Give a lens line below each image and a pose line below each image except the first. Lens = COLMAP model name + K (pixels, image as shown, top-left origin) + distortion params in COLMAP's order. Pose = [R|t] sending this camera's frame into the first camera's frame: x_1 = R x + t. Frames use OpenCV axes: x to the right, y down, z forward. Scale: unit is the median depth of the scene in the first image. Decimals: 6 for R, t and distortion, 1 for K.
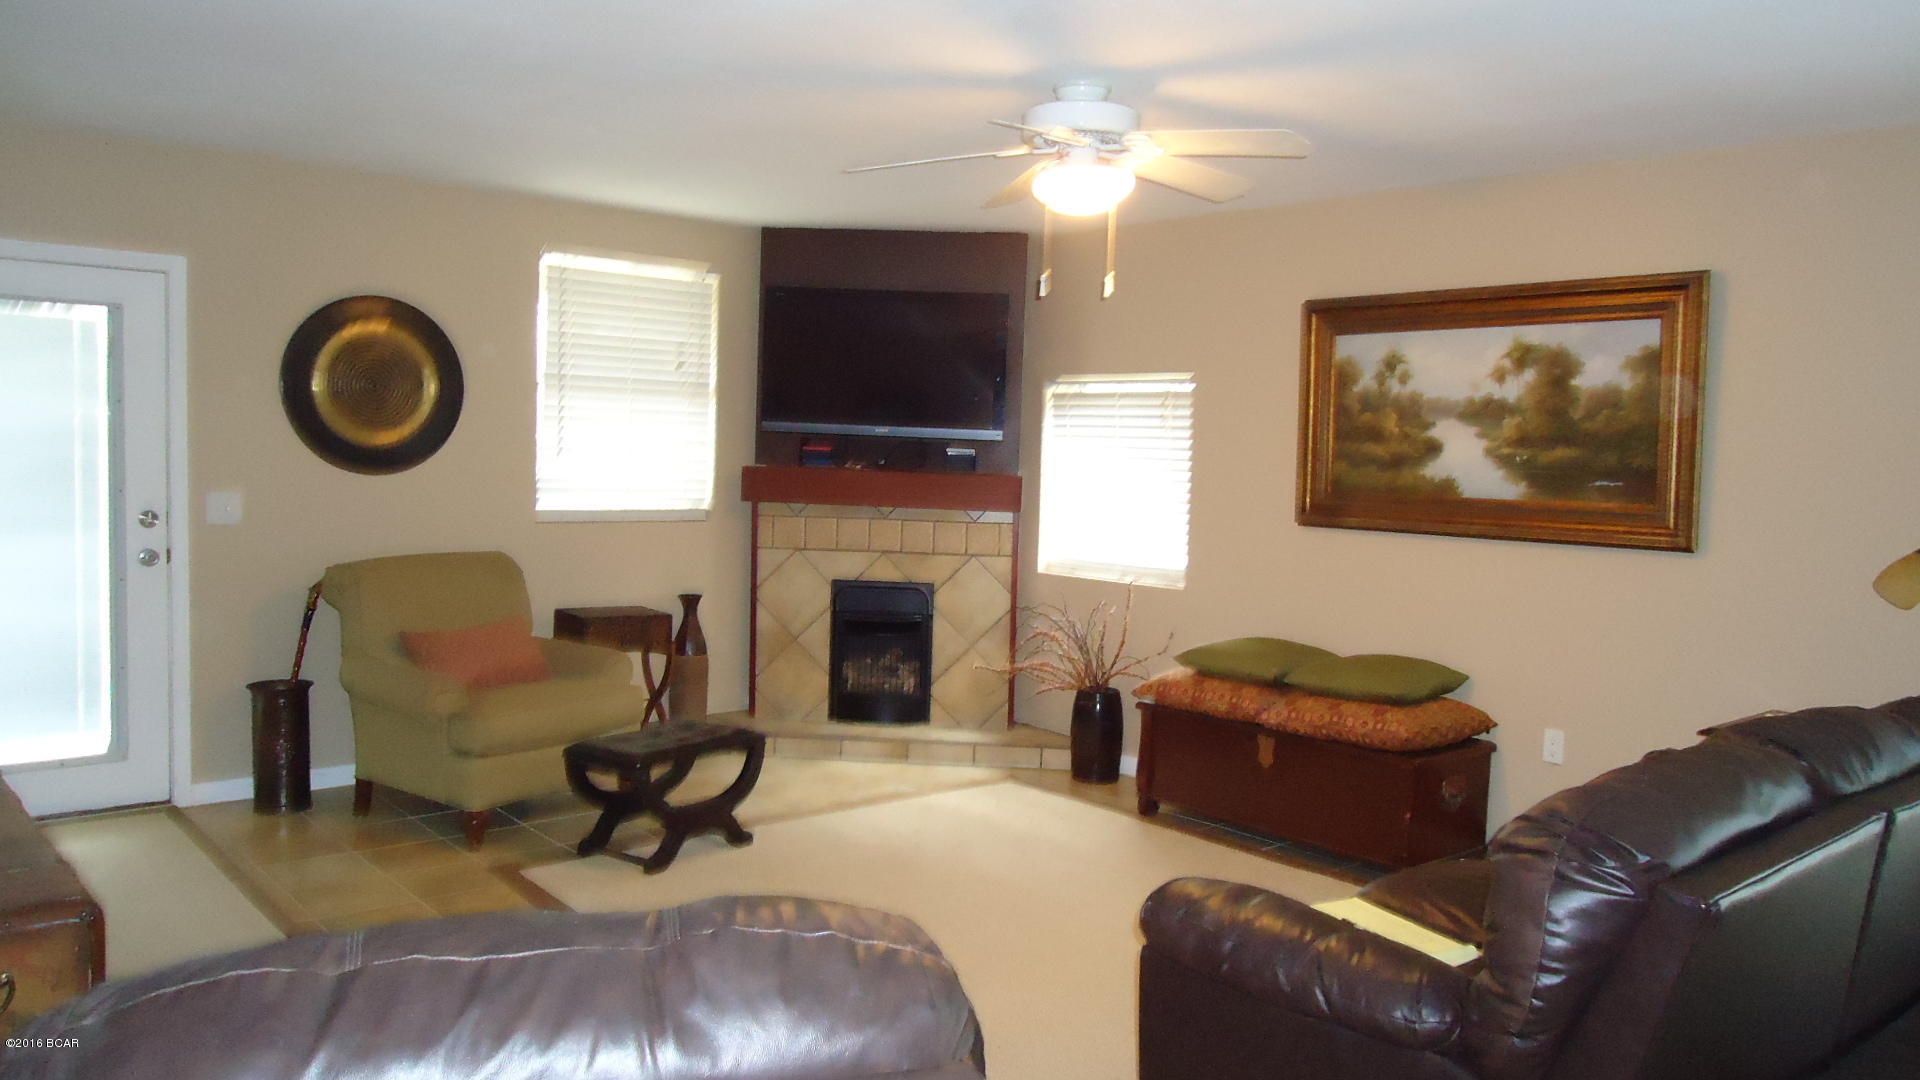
lens RADIAL K [[1386.5, 0, 960.9], [0, 1386.5, 531.2], [0, 0, 1]] dist [0.004608, 0.000063]
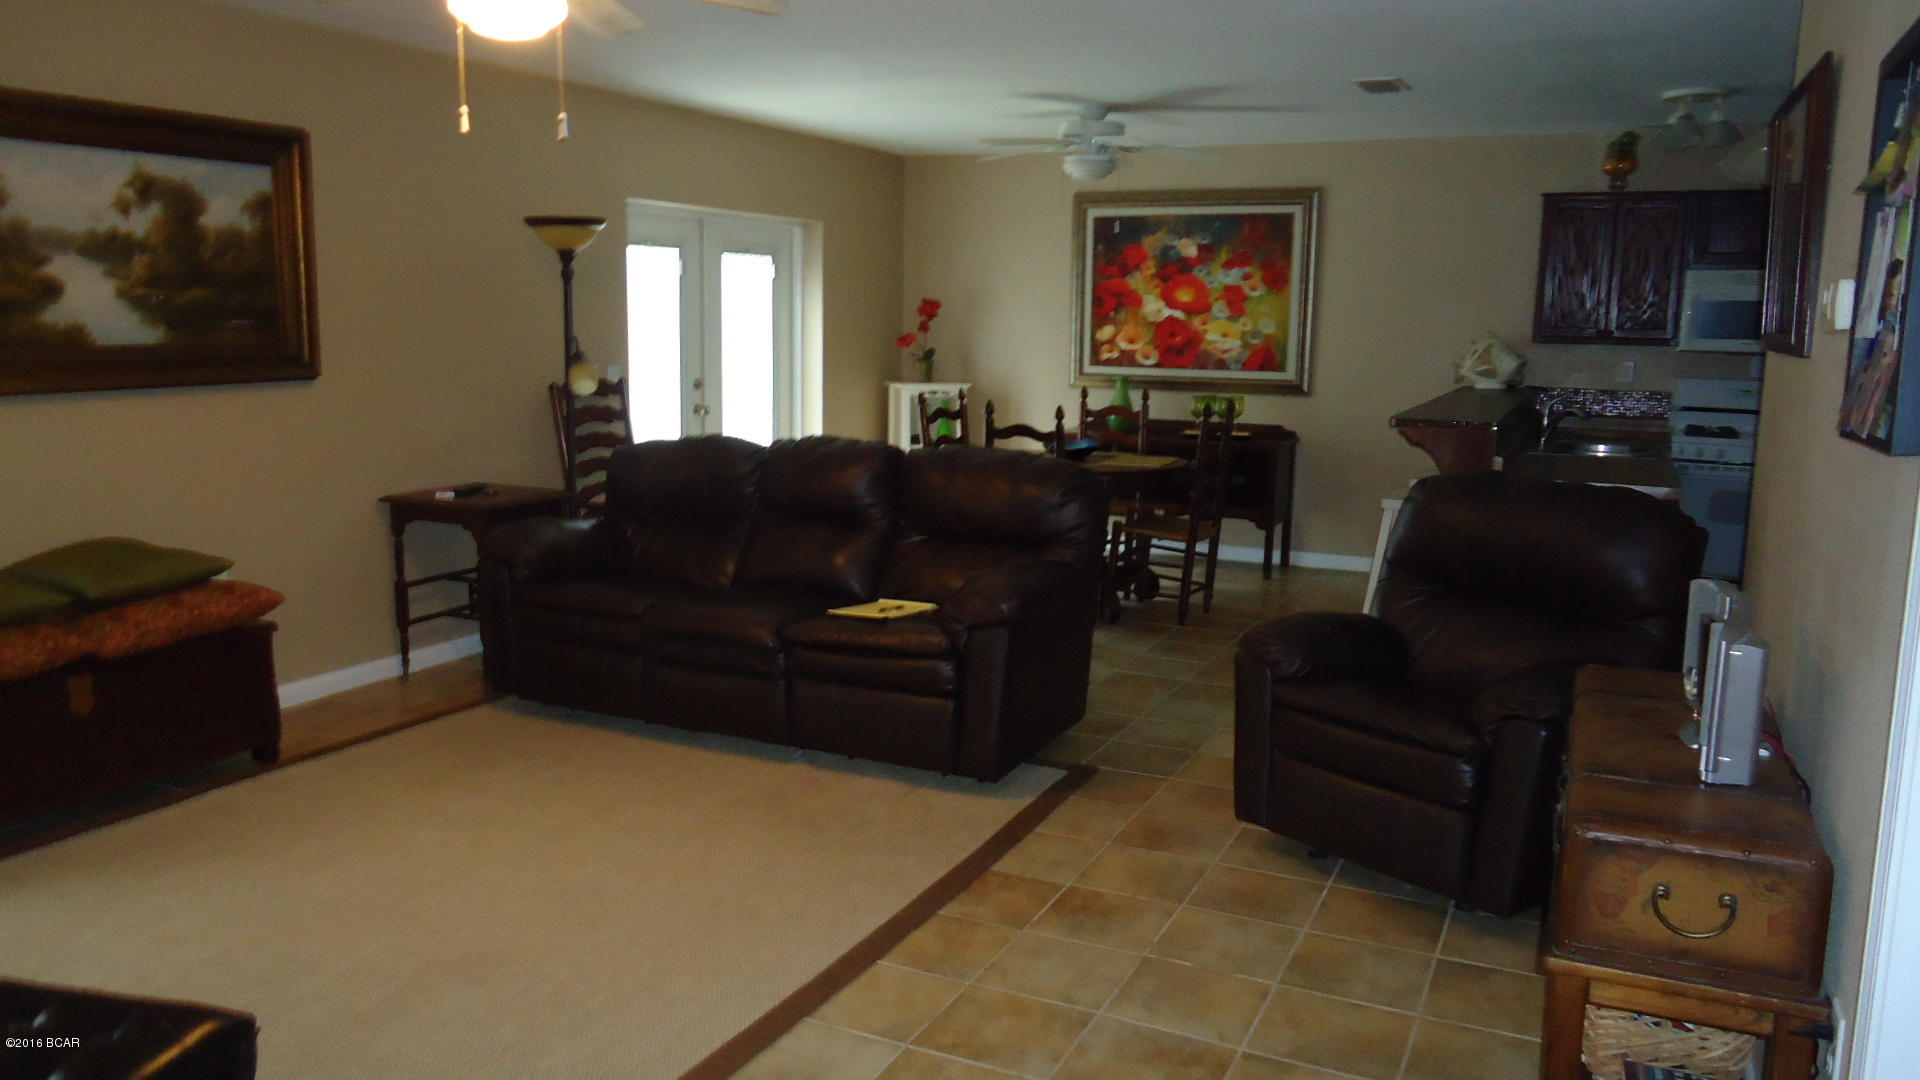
lens RADIAL K [[1386.5, 0, 968.6], [0, 1386.5, 536.1], [0, 0, 1]] dist [0.004608, 0.000063]
pose [[-0.404803, -0.187110, 0.895055, -0.673241], [0.029724, 0.975631, 0.217397, -0.082921], [-0.913921, 0.114607, -0.389377, 0.867607]]
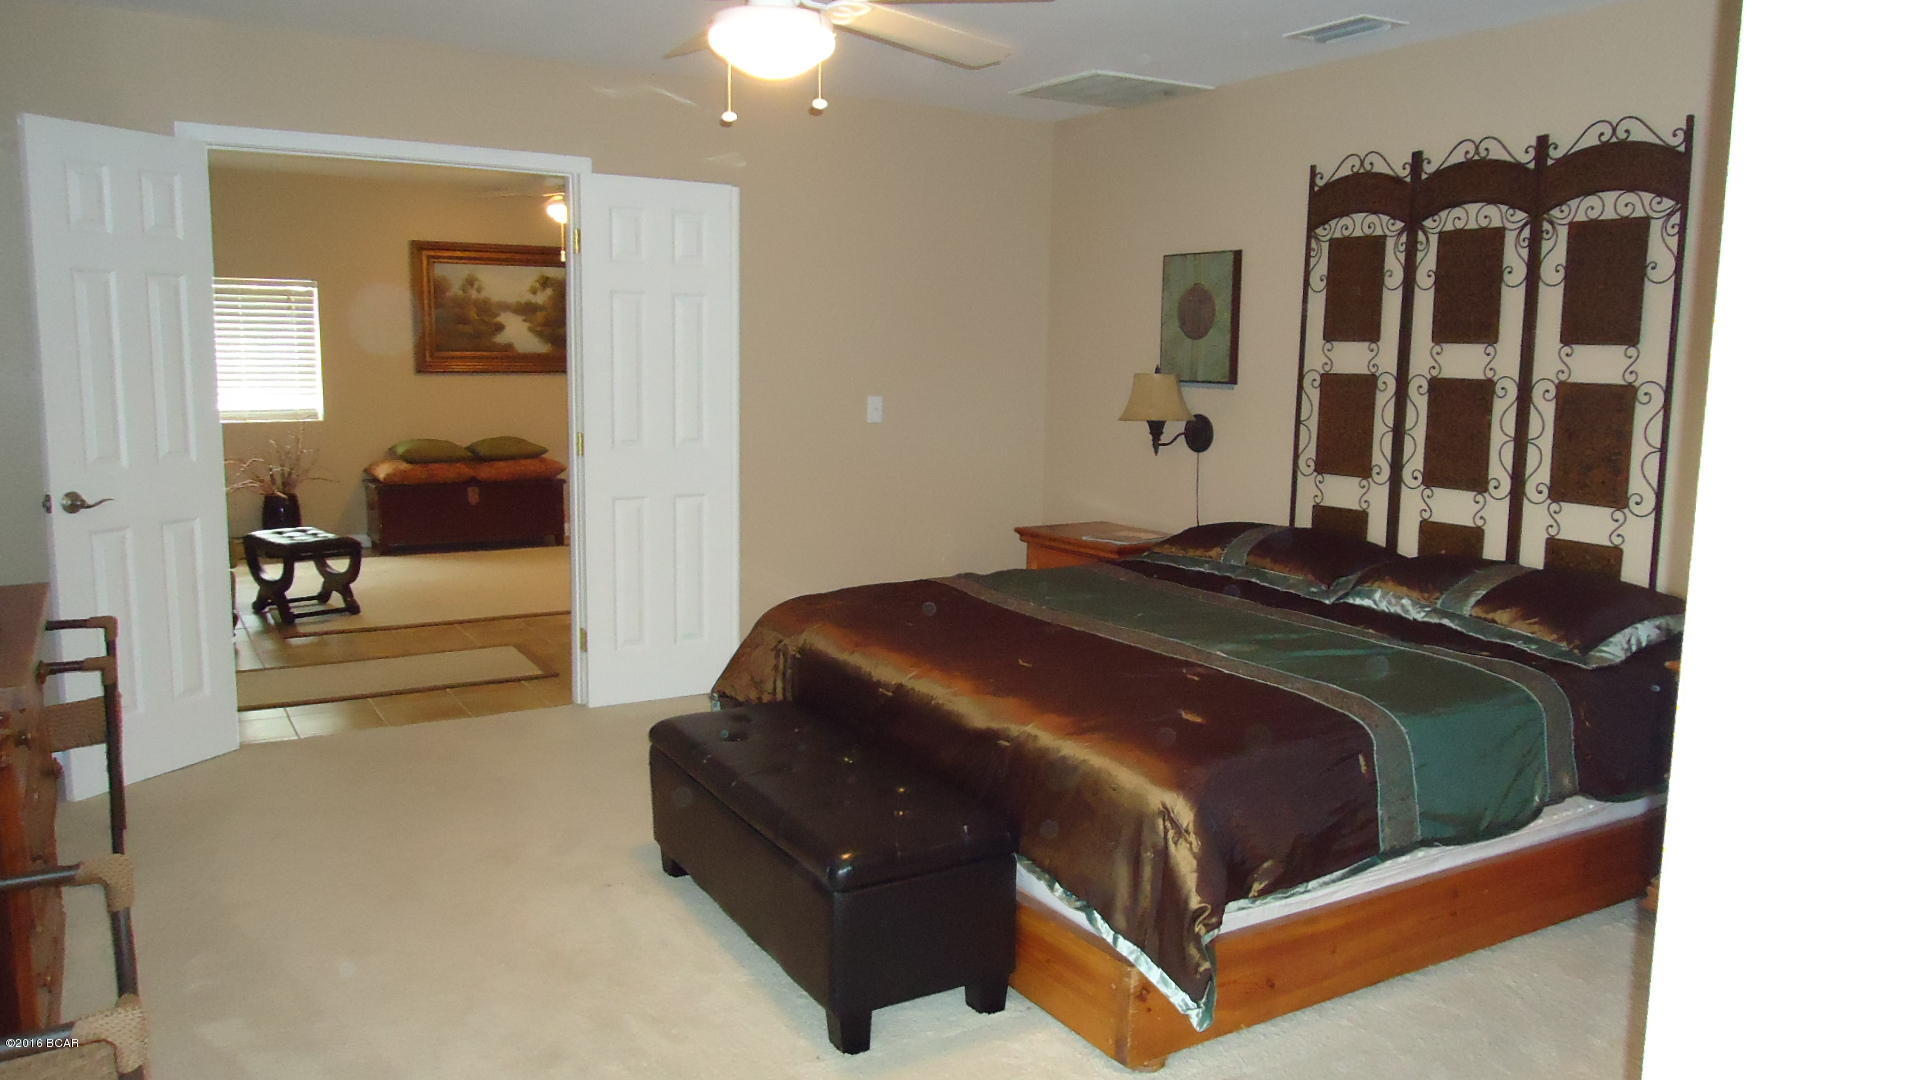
lens RADIAL K [[1386.5, 0, 954.5], [0, 1386.5, 538.7], [0, 0, 1]] dist [0.004608, 0.000063]
pose [[0.165728, -0.167653, 0.971816, -1.521979], [0.052501, 0.985546, 0.161069, -0.049341], [-0.984773, 0.024327, 0.172134, 0.056956]]
